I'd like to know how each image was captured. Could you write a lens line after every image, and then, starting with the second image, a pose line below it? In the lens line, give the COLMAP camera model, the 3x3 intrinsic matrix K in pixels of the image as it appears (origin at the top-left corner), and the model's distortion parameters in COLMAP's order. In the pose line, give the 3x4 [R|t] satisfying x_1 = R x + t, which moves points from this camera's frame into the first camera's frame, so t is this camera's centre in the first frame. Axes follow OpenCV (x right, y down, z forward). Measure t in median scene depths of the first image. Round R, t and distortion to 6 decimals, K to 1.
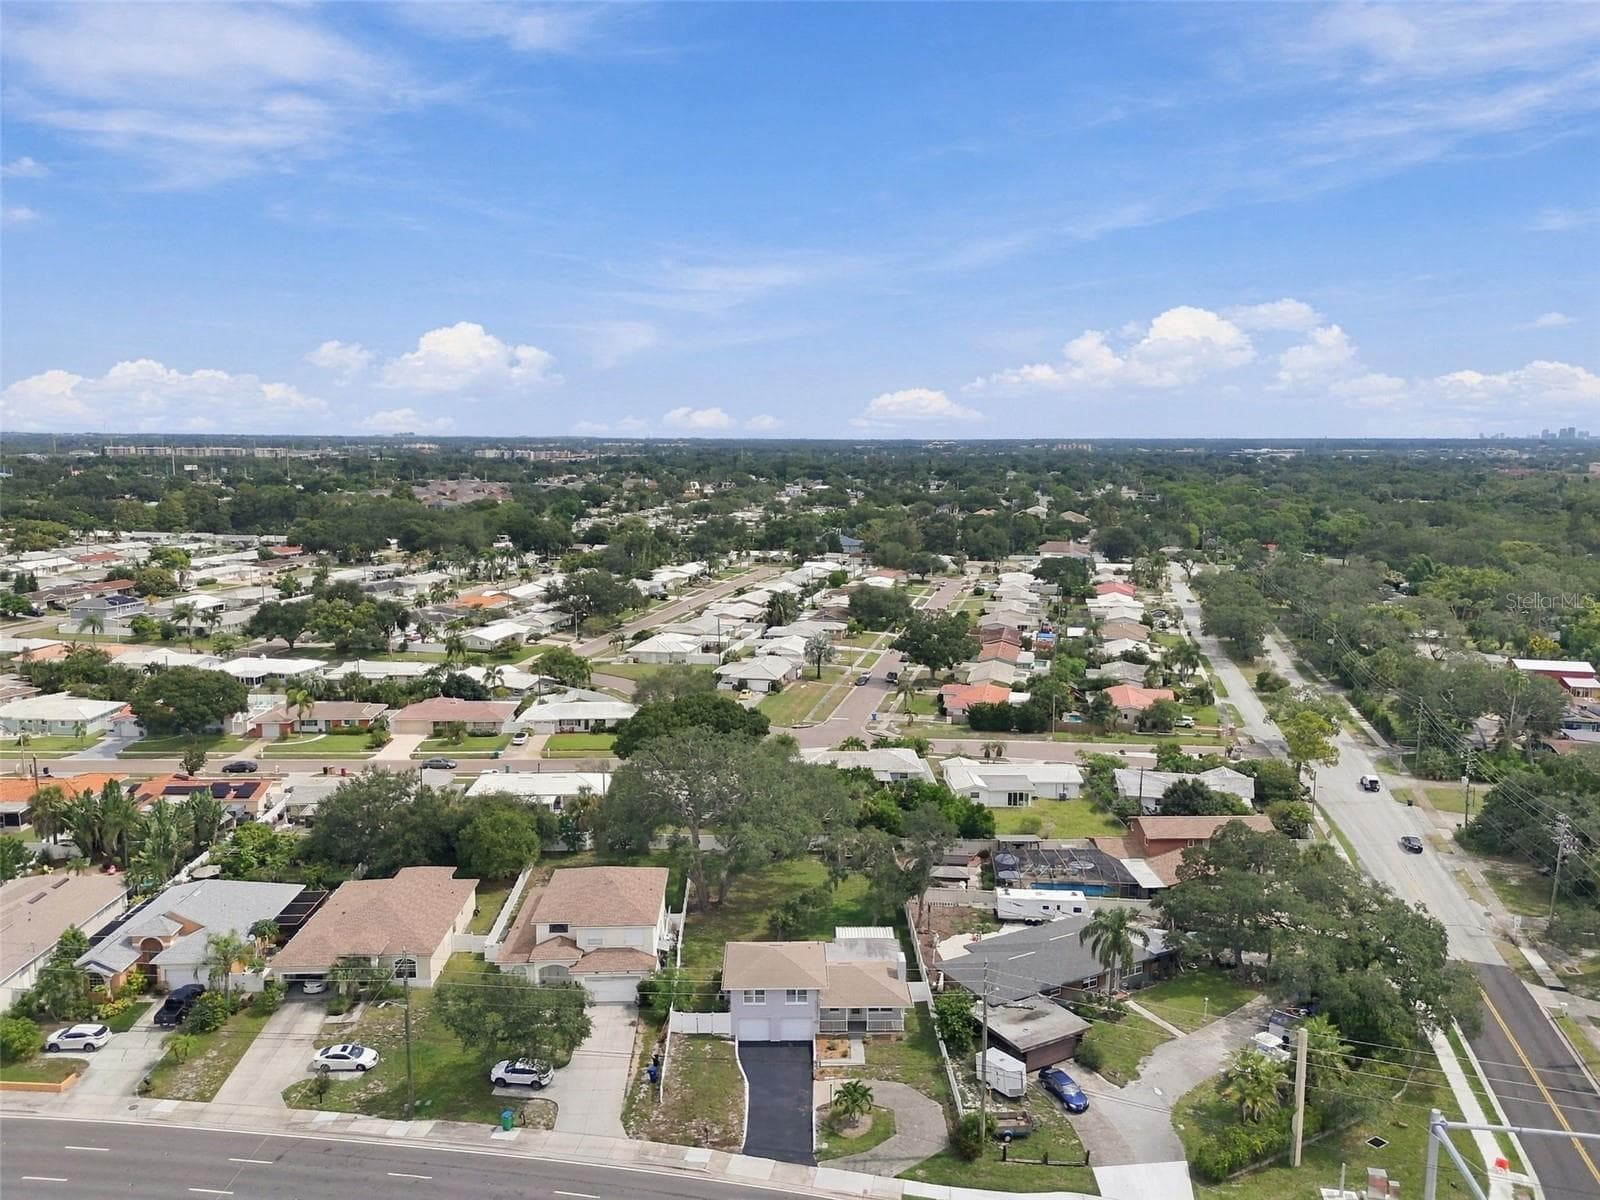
lens RADIAL K [[1240.4, 0, 800.0], [0, 1240.4, 600.0], [0, 0, 1]] dist [0.106283, -0.127377]
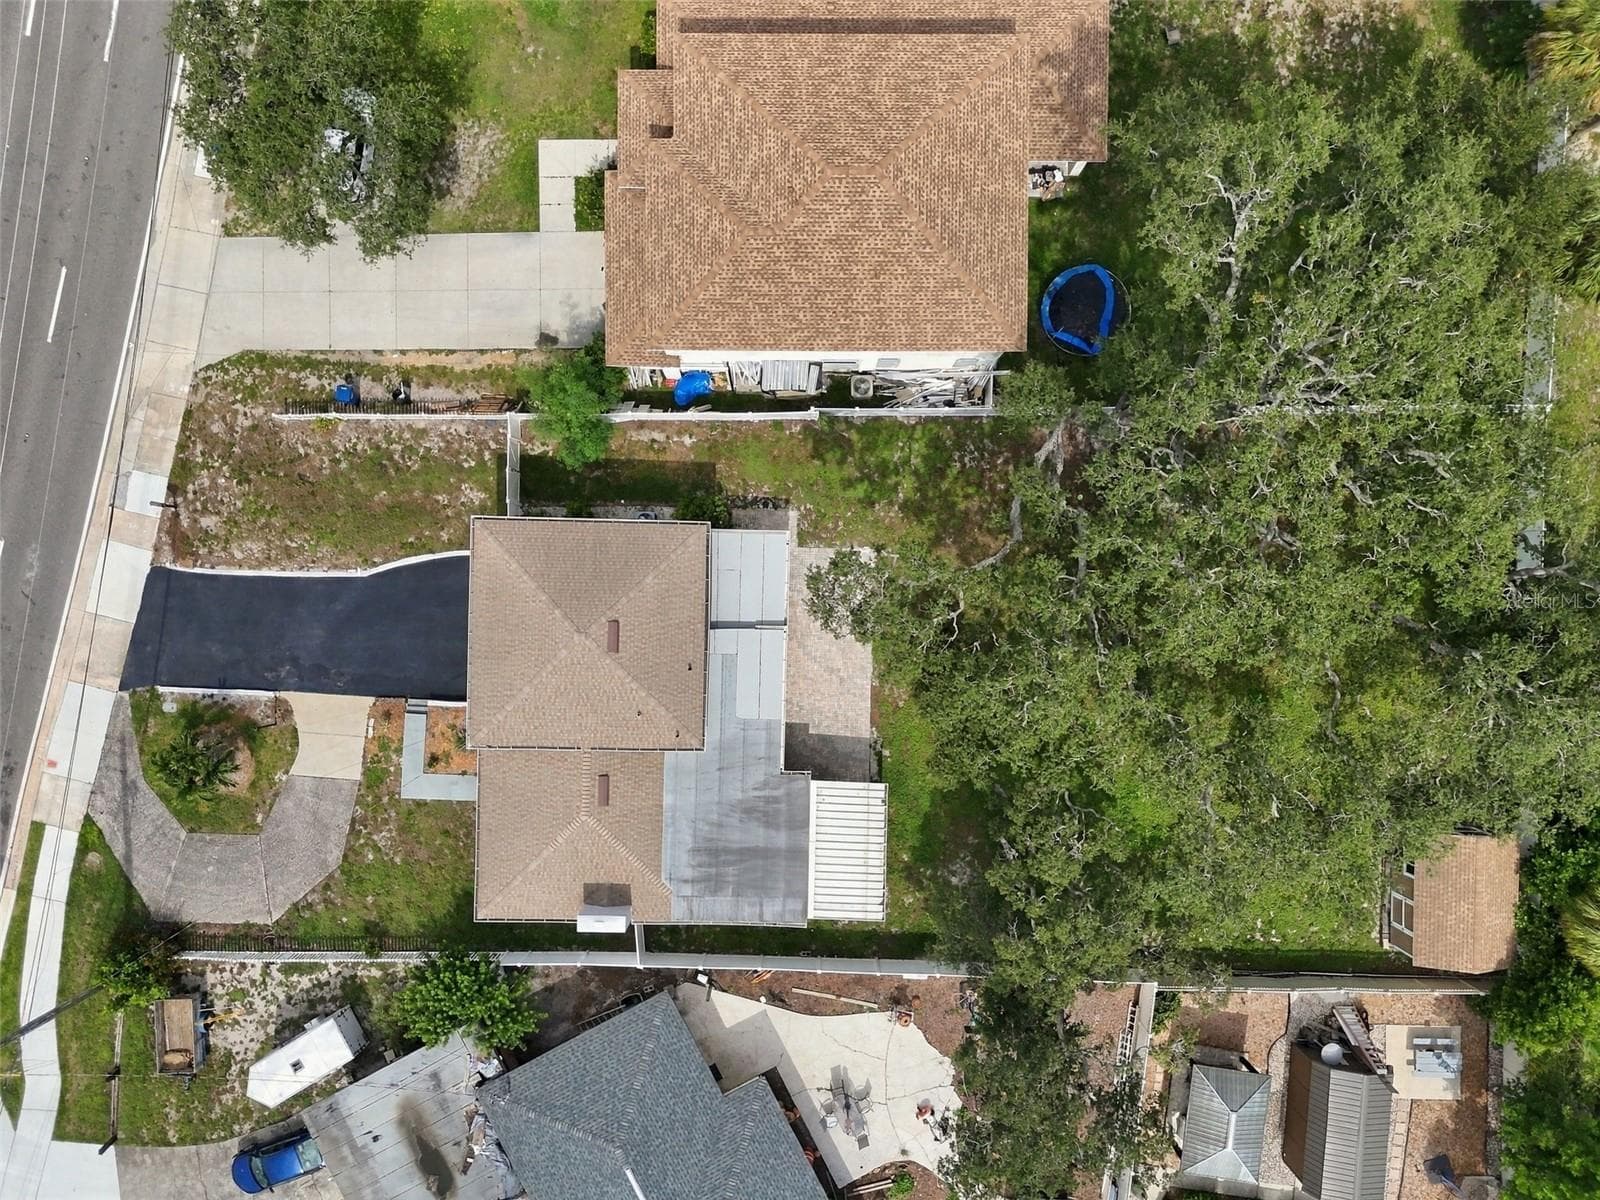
lens RADIAL K [[1240.4, 0, 800.0], [0, 1240.4, 600.0], [0, 0, 1]] dist [0.106283, -0.127377]
pose [[-0.036743, 0.999320, 0.002927, -0.040348], [-0.120758, -0.007347, 0.992655, -0.177883], [0.992002, 0.036119, 0.120946, 1.150788]]
